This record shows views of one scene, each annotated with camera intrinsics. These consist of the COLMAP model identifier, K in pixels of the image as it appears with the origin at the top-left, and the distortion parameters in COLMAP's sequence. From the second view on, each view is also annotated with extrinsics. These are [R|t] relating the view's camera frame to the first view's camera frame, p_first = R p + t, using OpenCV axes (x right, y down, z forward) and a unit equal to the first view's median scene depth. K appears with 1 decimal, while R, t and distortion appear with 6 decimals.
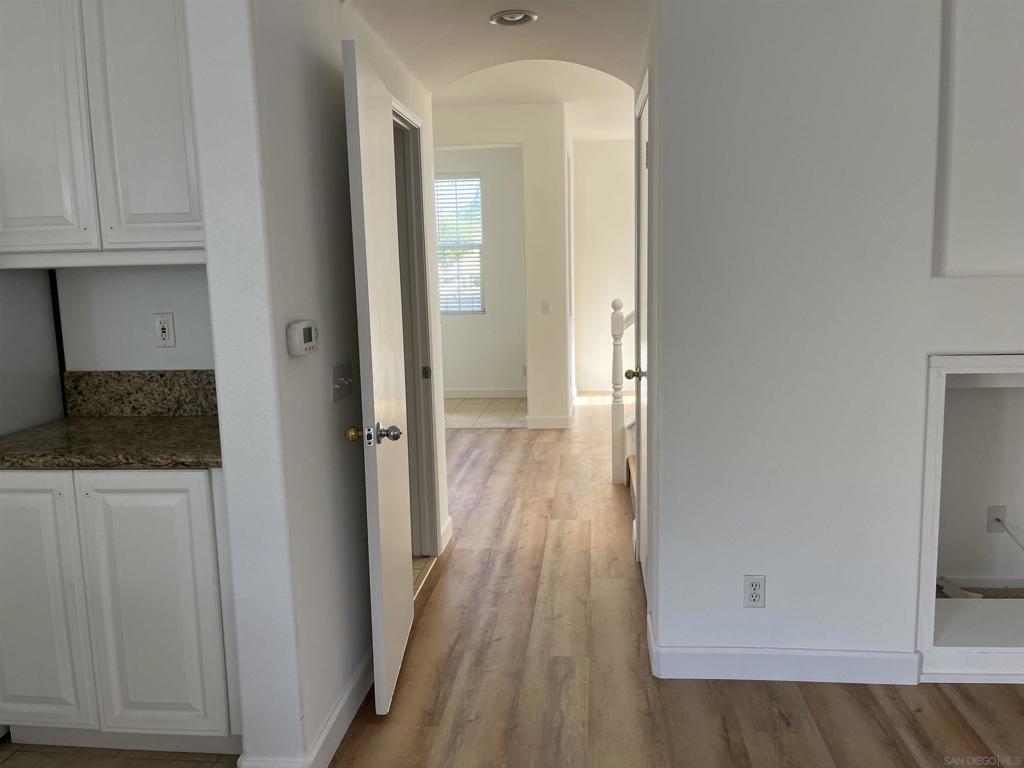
lens RADIAL K [[775.8, 0, 523.4], [0, 775.8, 383.0], [0, 0, 1]] dist [0.073381, -0.095618]
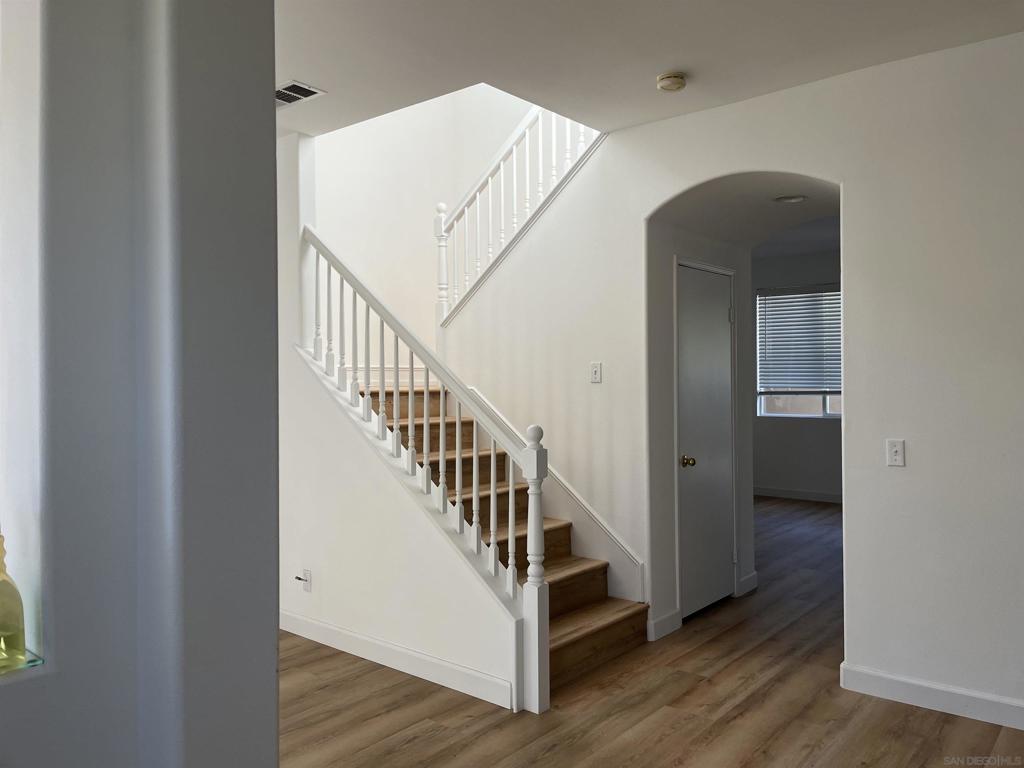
lens RADIAL K [[774.8, 0, 525.3], [0, 774.8, 374.9], [0, 0, 1]] dist [0.072480, -0.103520]
pose [[-0.828595, 0.028362, 0.559129, -0.284215], [0.108317, 0.987967, 0.110404, -0.258446], [-0.549270, 0.152044, -0.821696, 1.780440]]
